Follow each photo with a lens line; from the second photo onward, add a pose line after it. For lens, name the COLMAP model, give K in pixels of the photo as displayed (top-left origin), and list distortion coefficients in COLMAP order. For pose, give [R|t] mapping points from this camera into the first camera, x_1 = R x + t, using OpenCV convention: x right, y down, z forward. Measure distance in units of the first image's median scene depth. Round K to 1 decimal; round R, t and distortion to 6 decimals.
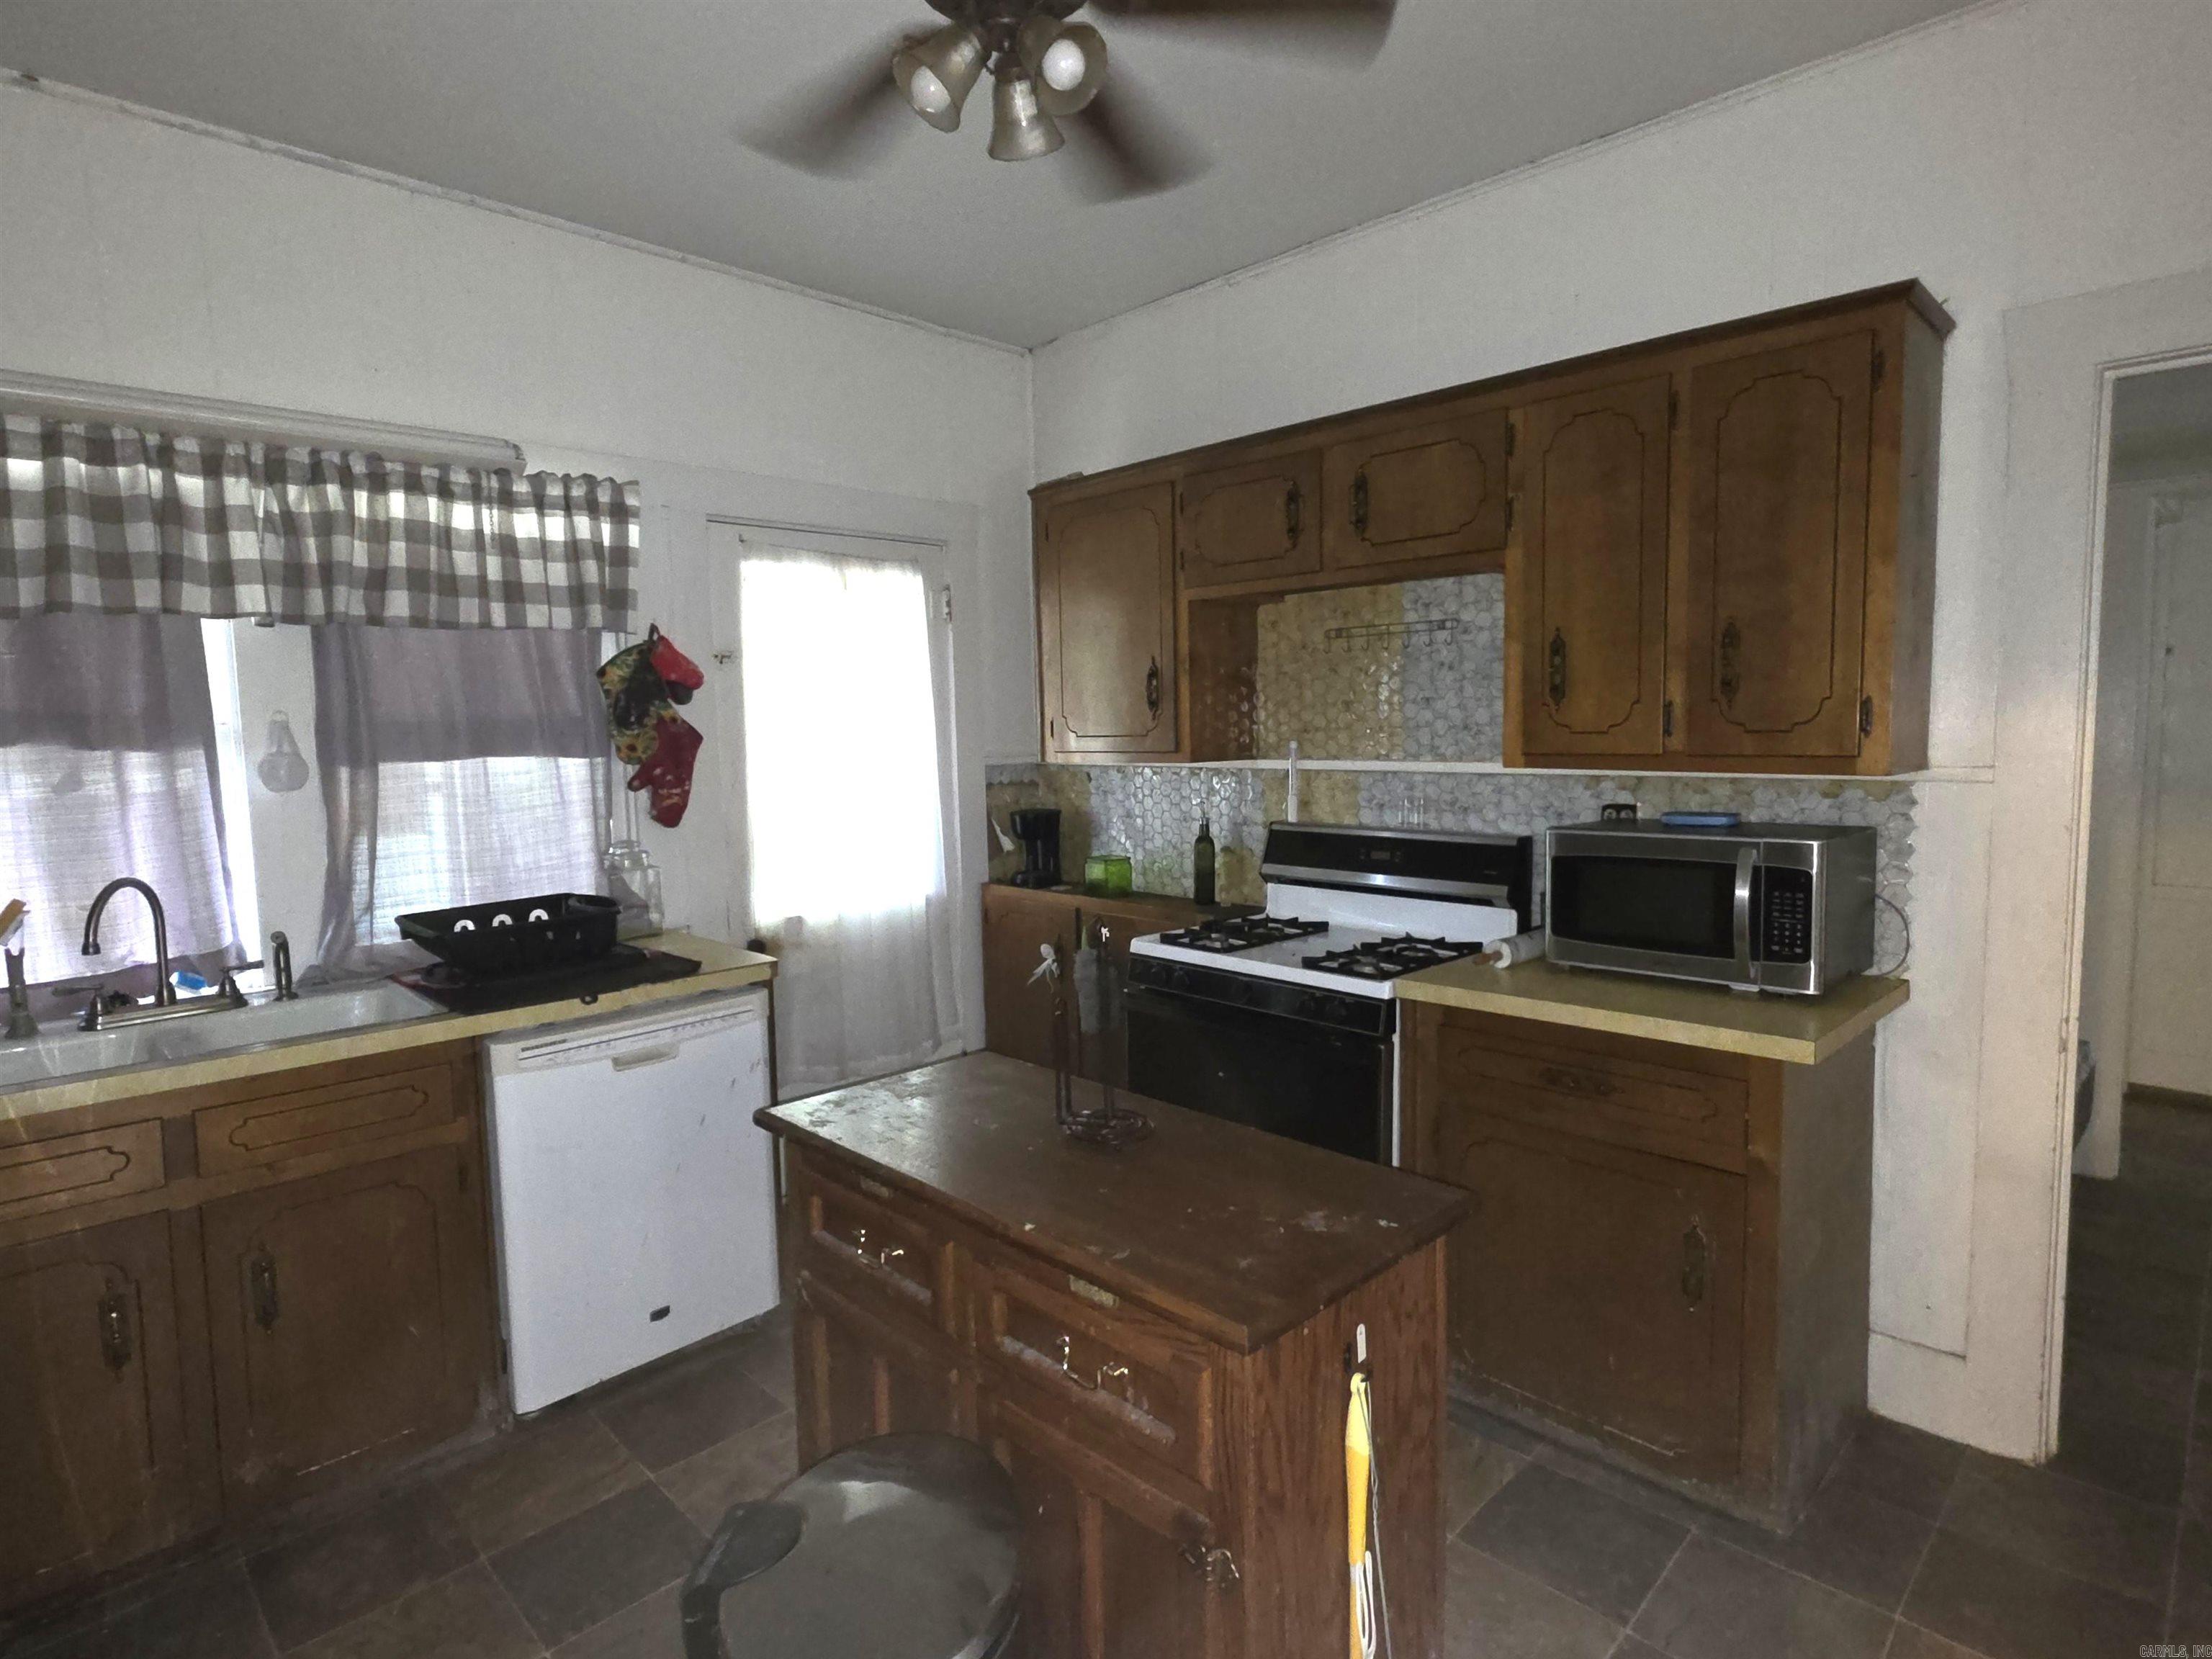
lens RADIAL K [[1167.1, 0, 1105.1], [0, 1167.1, 820.5], [0, 0, 1]] dist [0.003020, -0.000266]
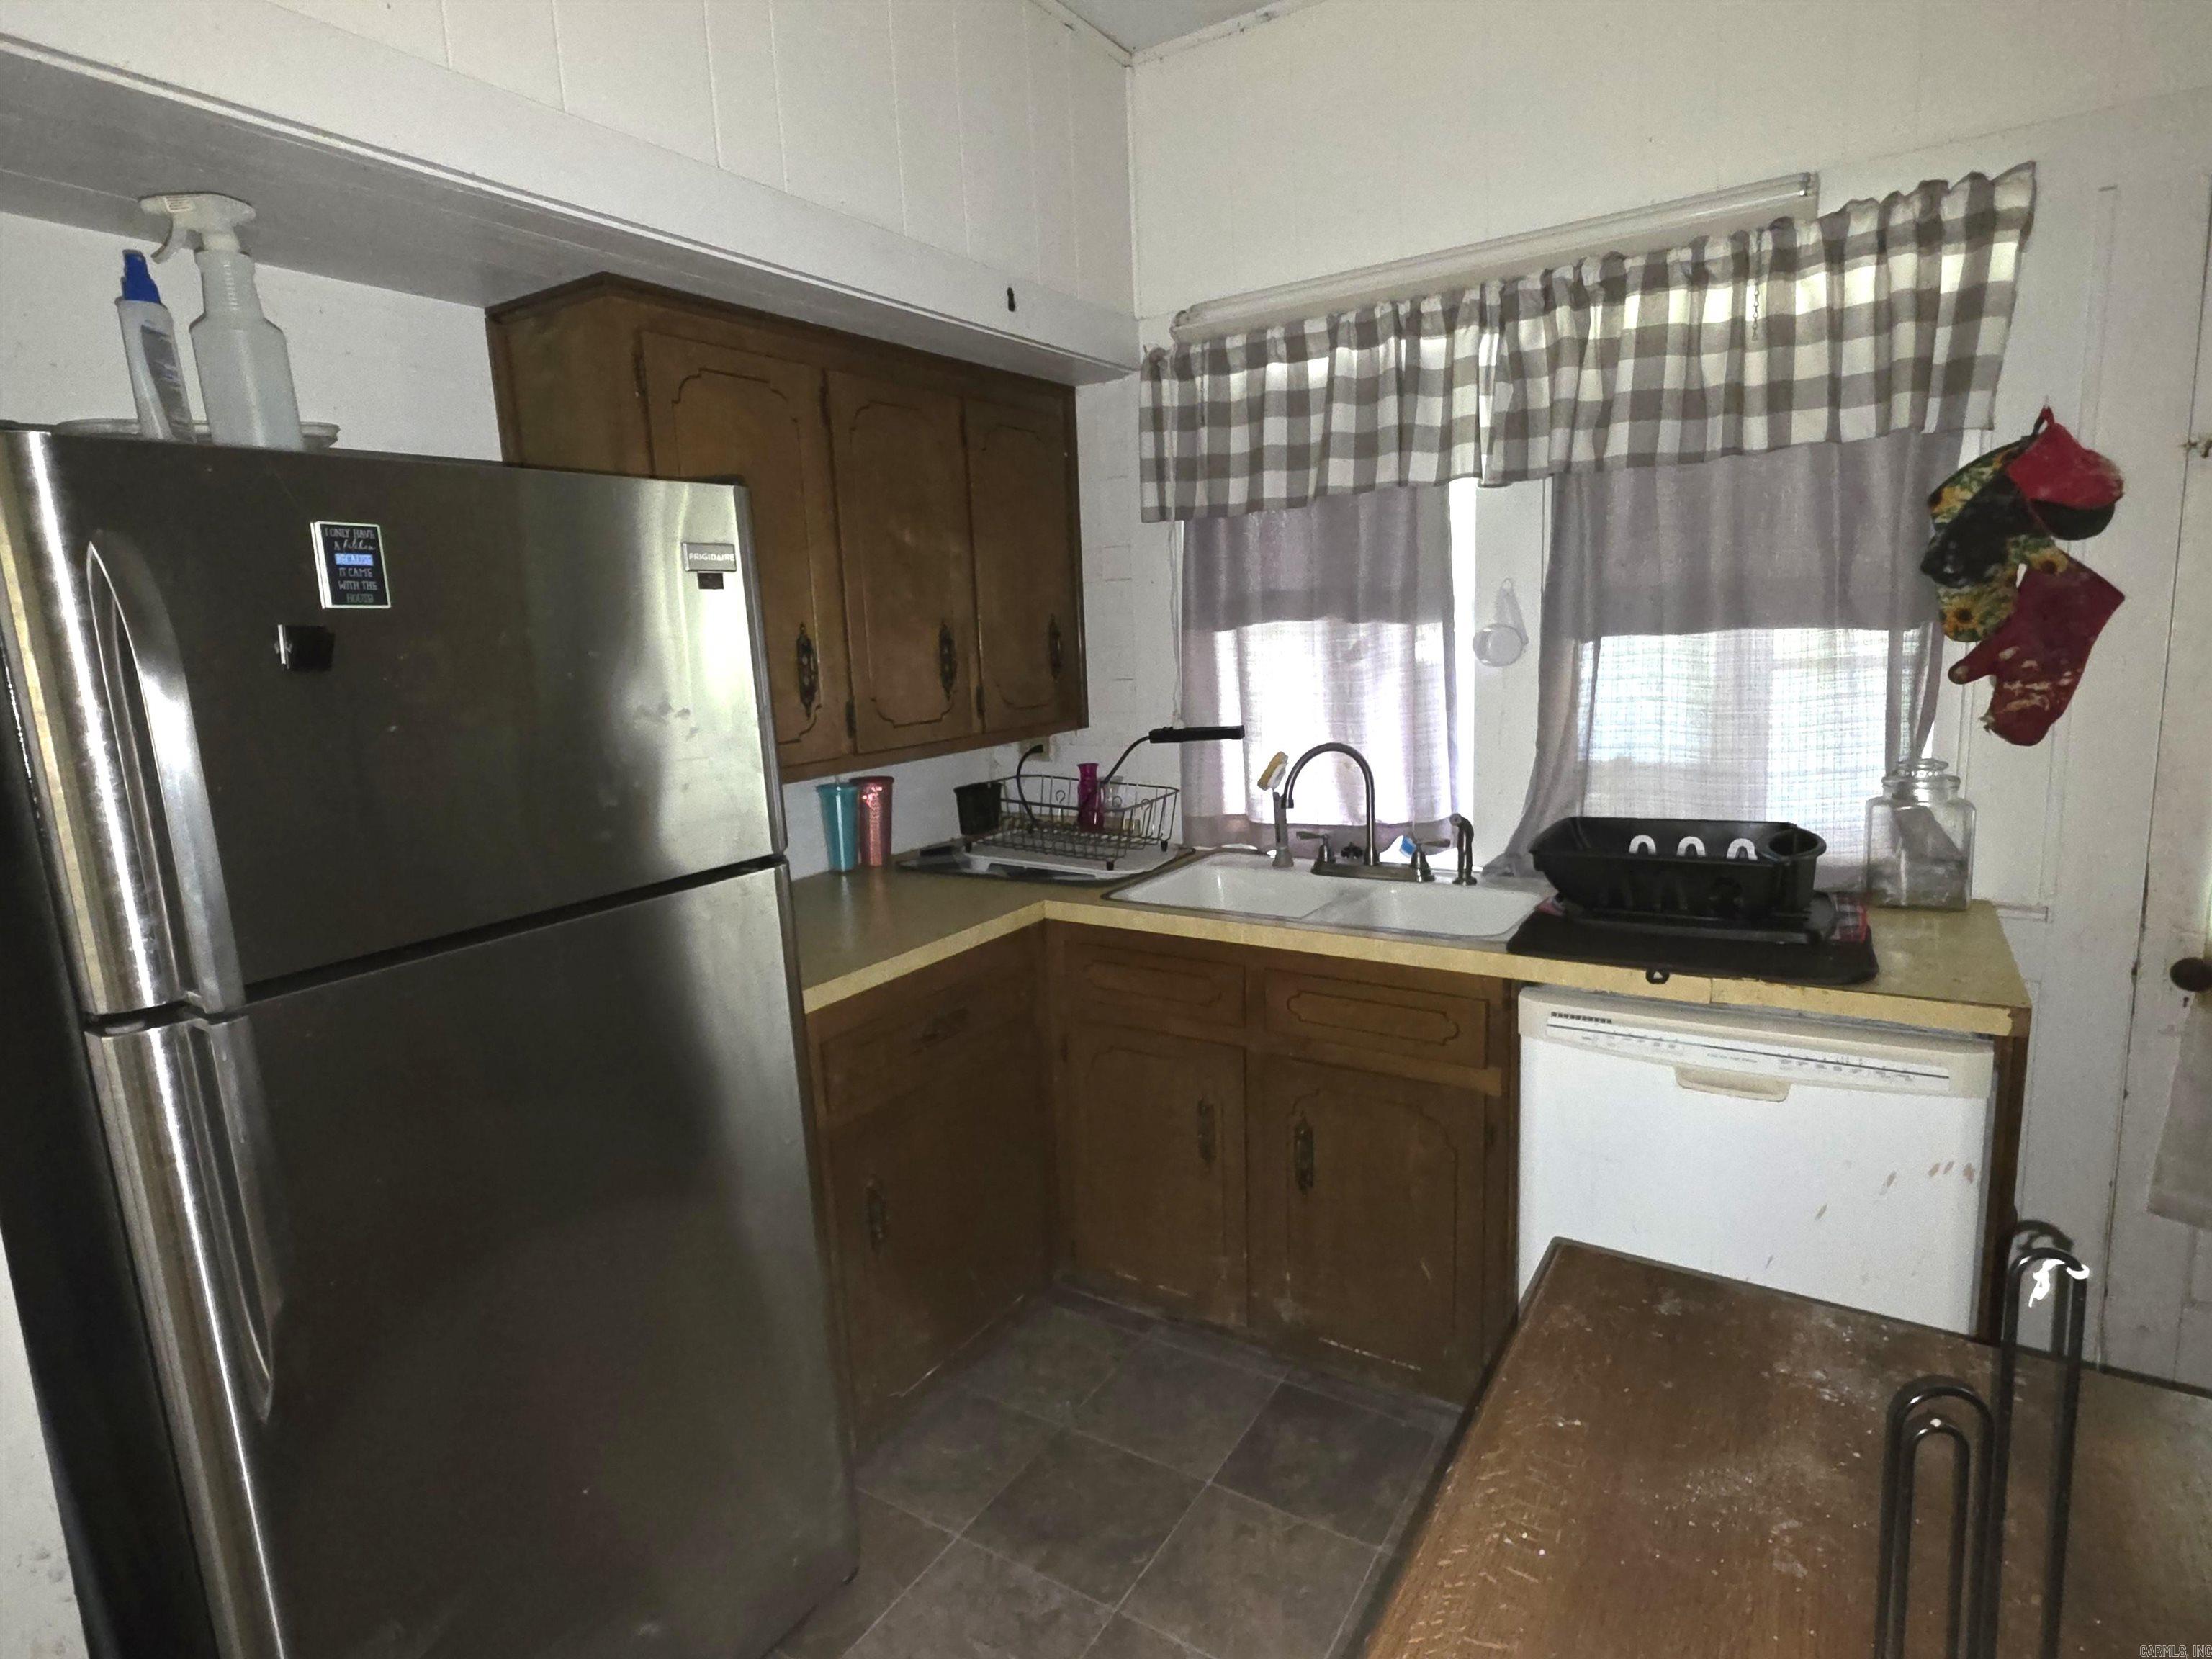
lens RADIAL K [[1167.1, 0, 1109.0], [0, 1167.1, 821.8], [0, 0, 1]] dist [0.003020, -0.000266]
pose [[0.219221, 0.167631, -0.961167, 0.141203], [-0.047315, 0.985797, 0.161135, -0.036005], [0.974527, 0.010153, 0.224039, 0.457285]]
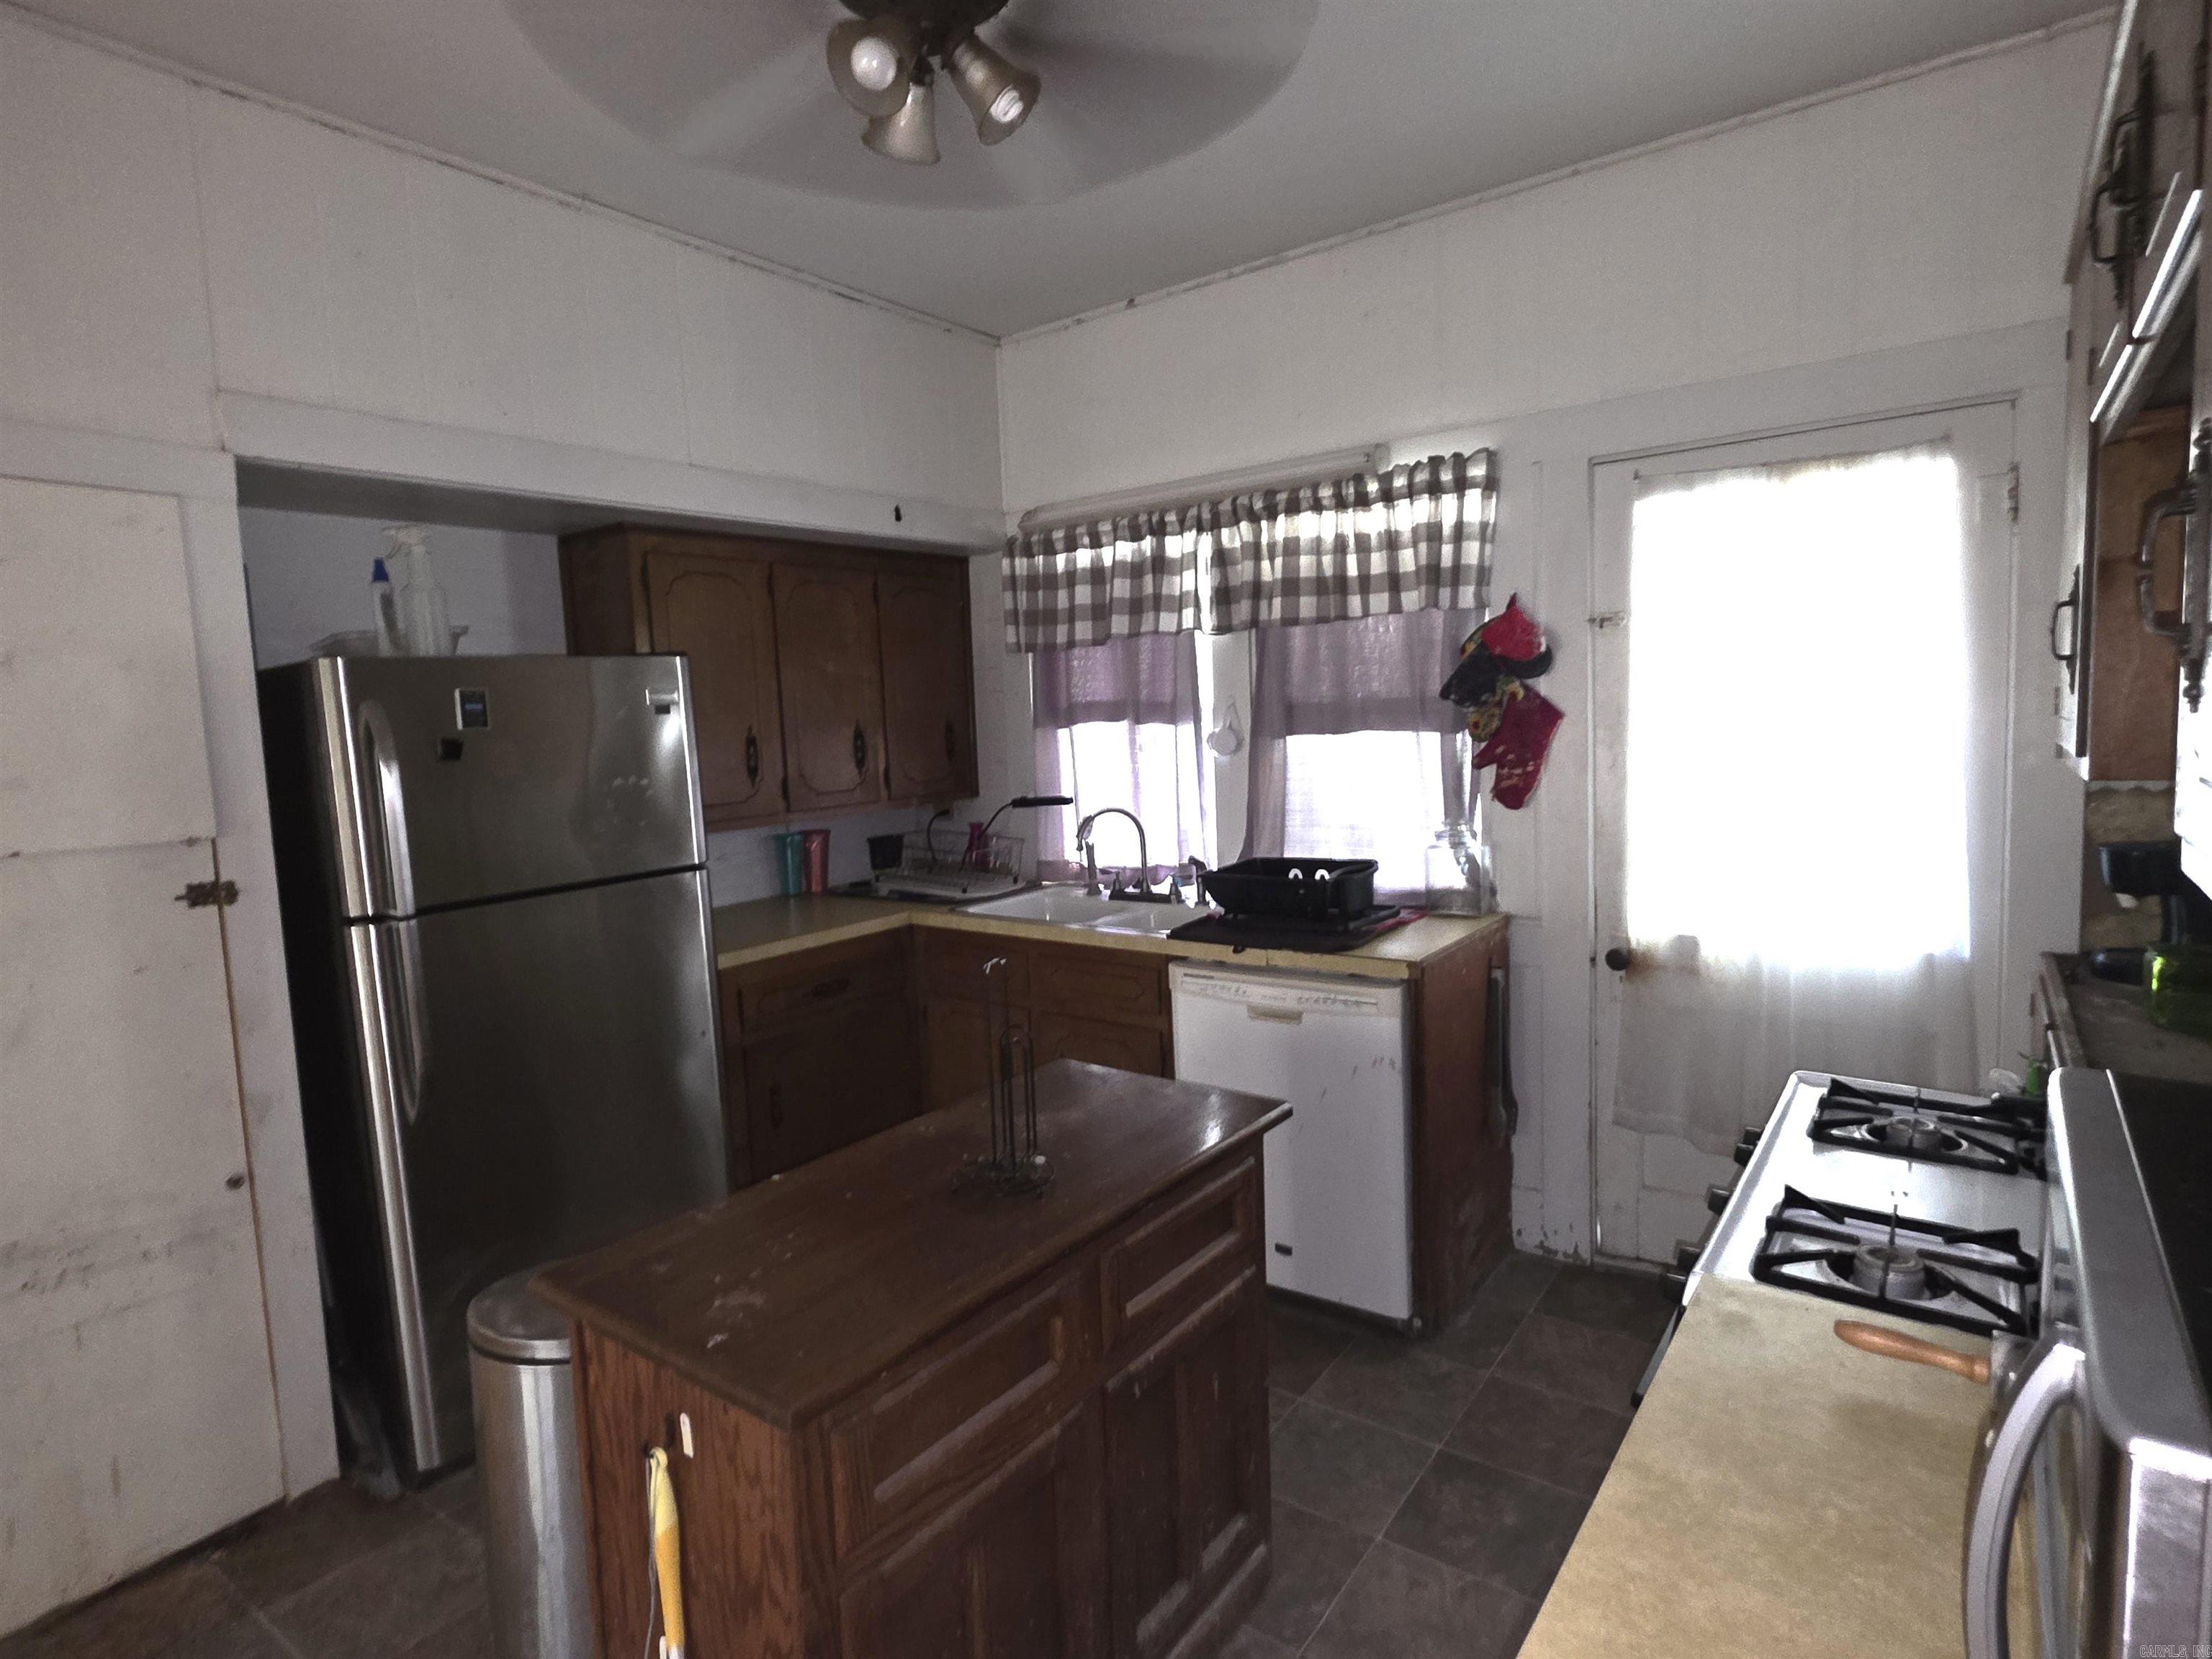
lens RADIAL K [[1167.1, 0, 1109.3], [0, 1167.1, 824.0], [0, 0, 1]] dist [0.003020, -0.000266]
pose [[0.151212, 0.107143, -0.982678, 0.590312], [-0.048803, 0.993705, 0.100836, -0.072078], [0.987296, 0.032710, 0.155489, 0.618020]]
